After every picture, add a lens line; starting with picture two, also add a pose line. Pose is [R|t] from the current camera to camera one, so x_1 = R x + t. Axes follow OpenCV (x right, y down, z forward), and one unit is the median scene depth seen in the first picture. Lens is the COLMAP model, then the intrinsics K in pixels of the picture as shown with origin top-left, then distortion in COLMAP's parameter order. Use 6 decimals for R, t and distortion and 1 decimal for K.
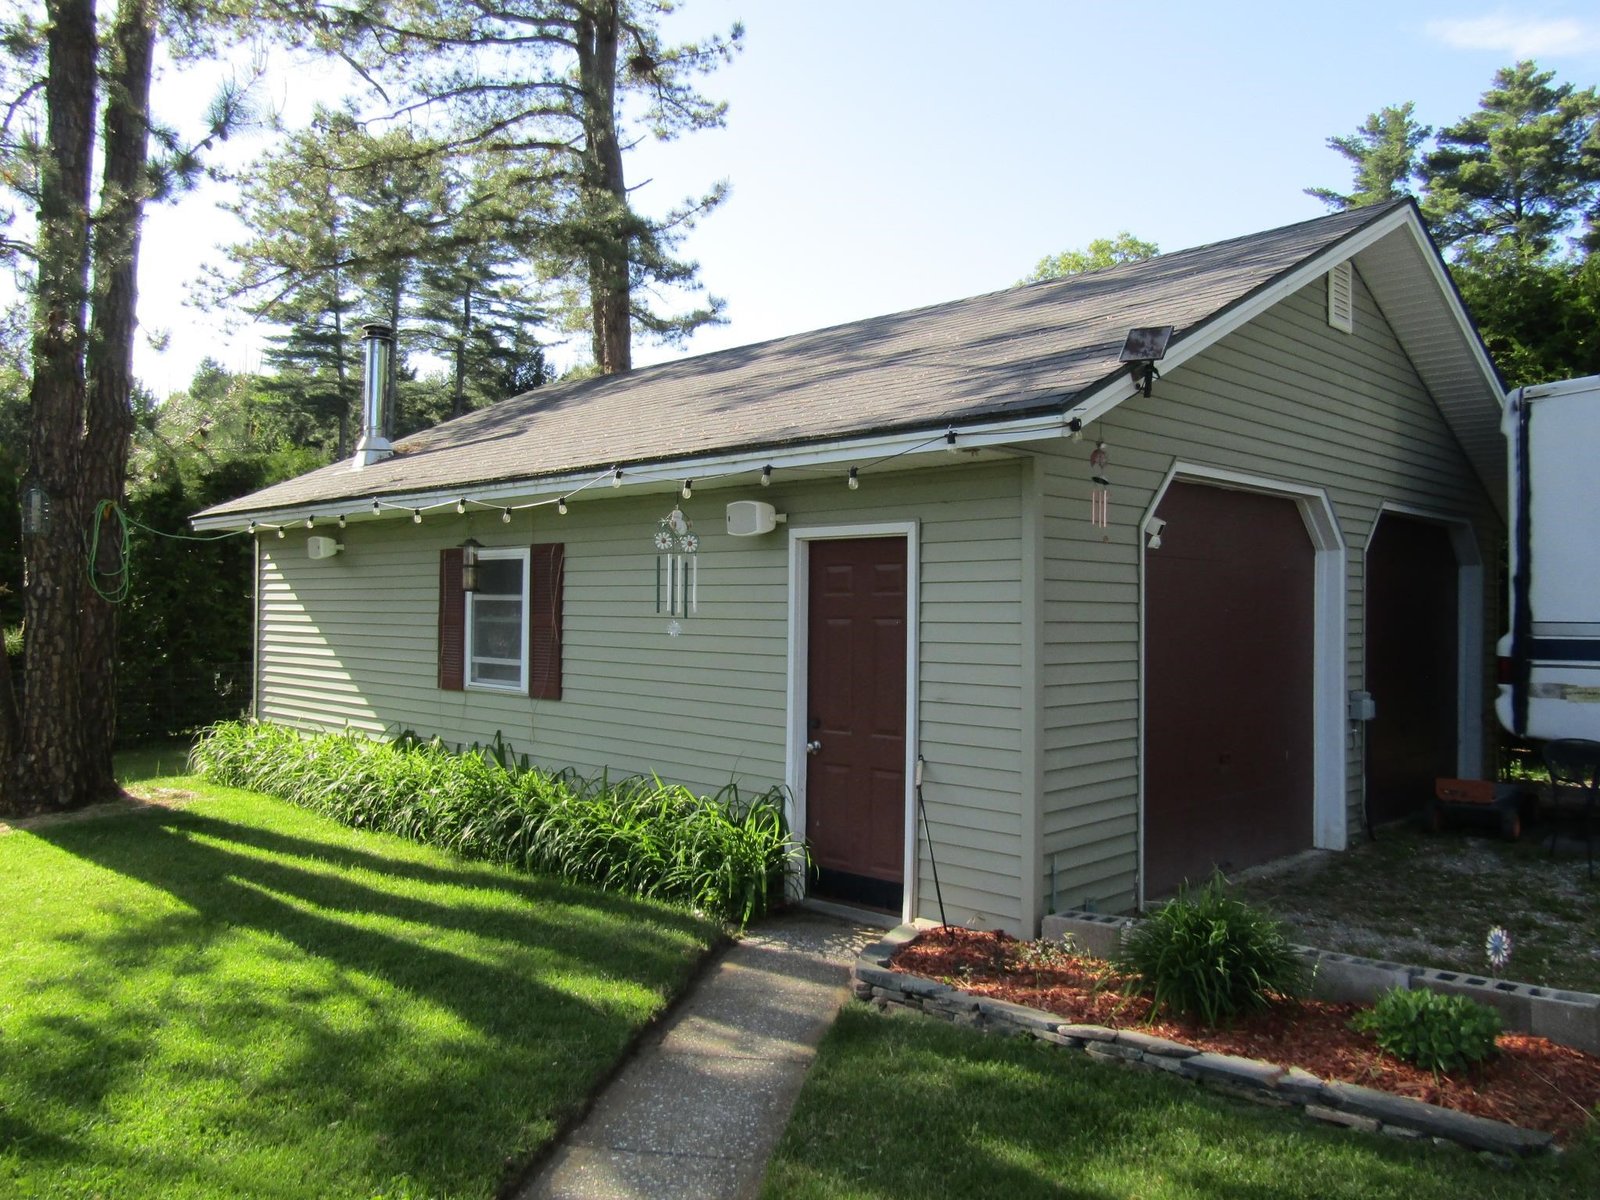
lens RADIAL K [[1308.6, 0, 800.0], [0, 1308.6, 600.0], [0, 0, 1]] dist [-0.058155, -0.000985]
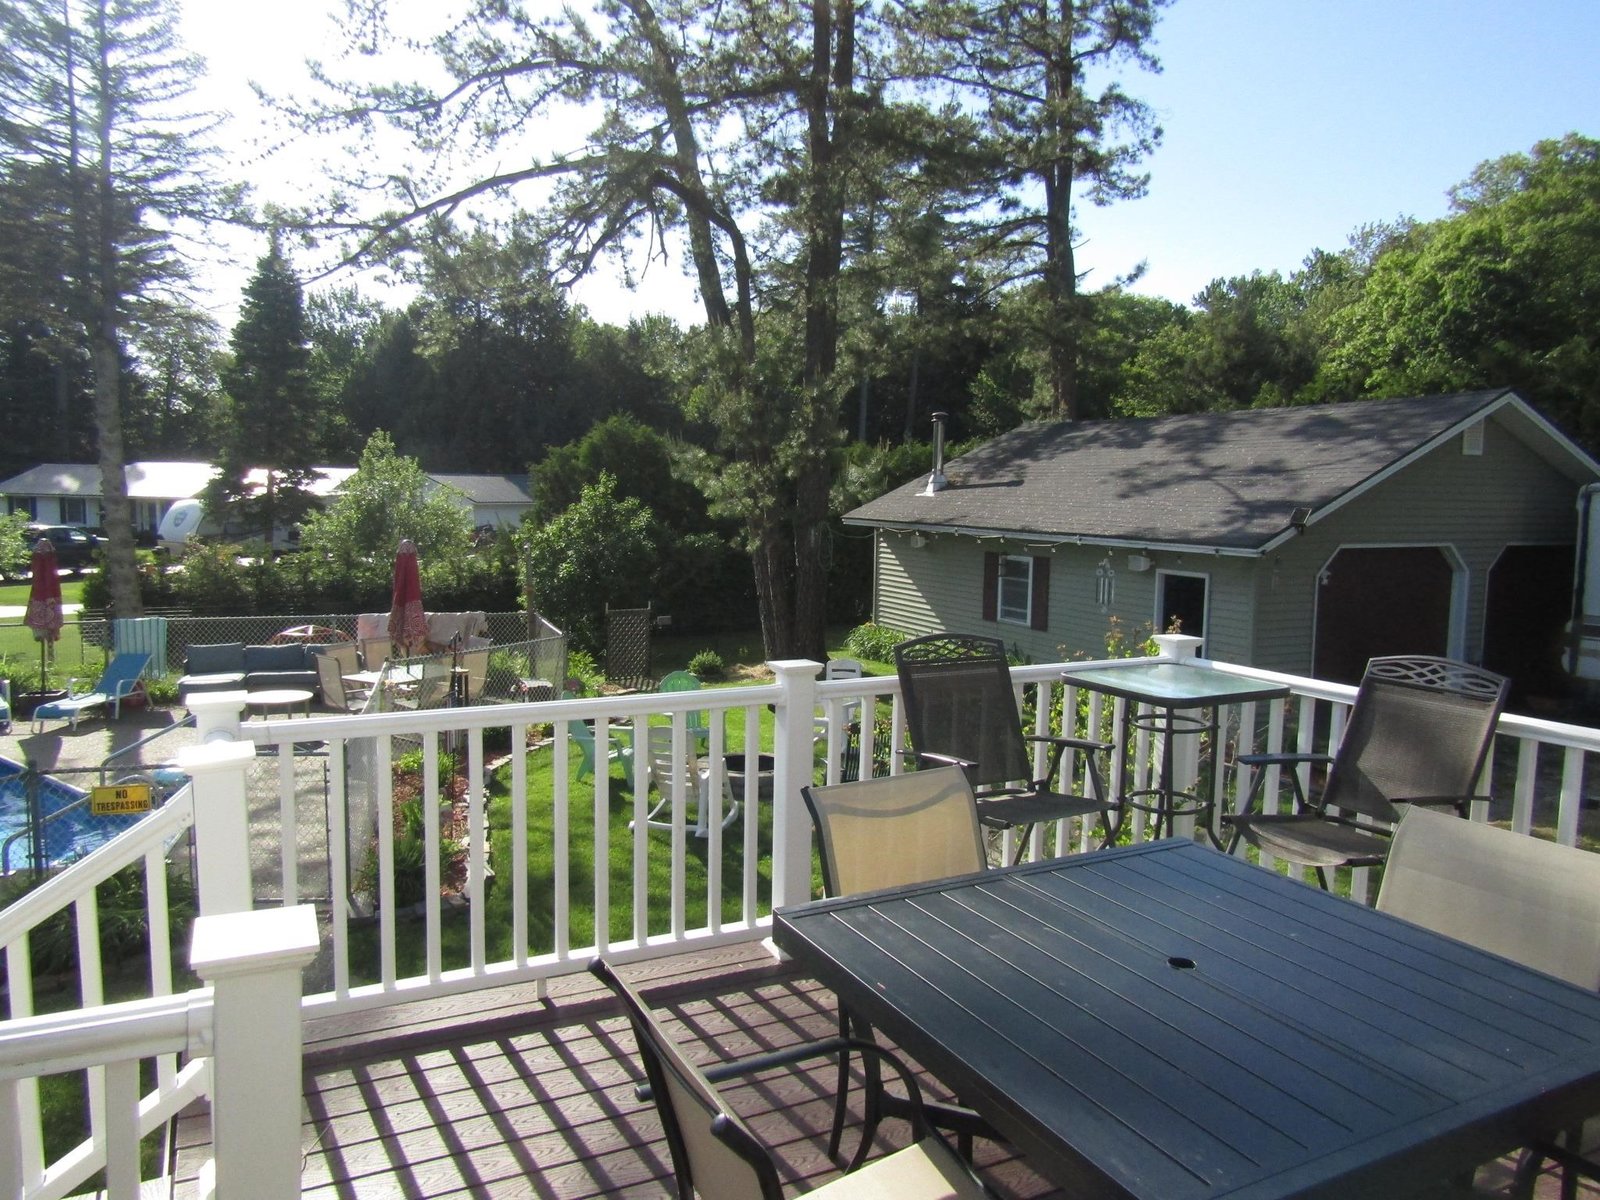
lens RADIAL K [[1140.5, 0, 805.9], [0, 1140.5, 598.1], [0, 0, 1]] dist [-0.000551, -0.005334]
pose [[0.941352, 0.037861, -0.335296, 0.050685], [-0.006162, 0.995448, 0.095105, -0.110774], [0.337371, -0.087462, 0.937300, -0.641698]]
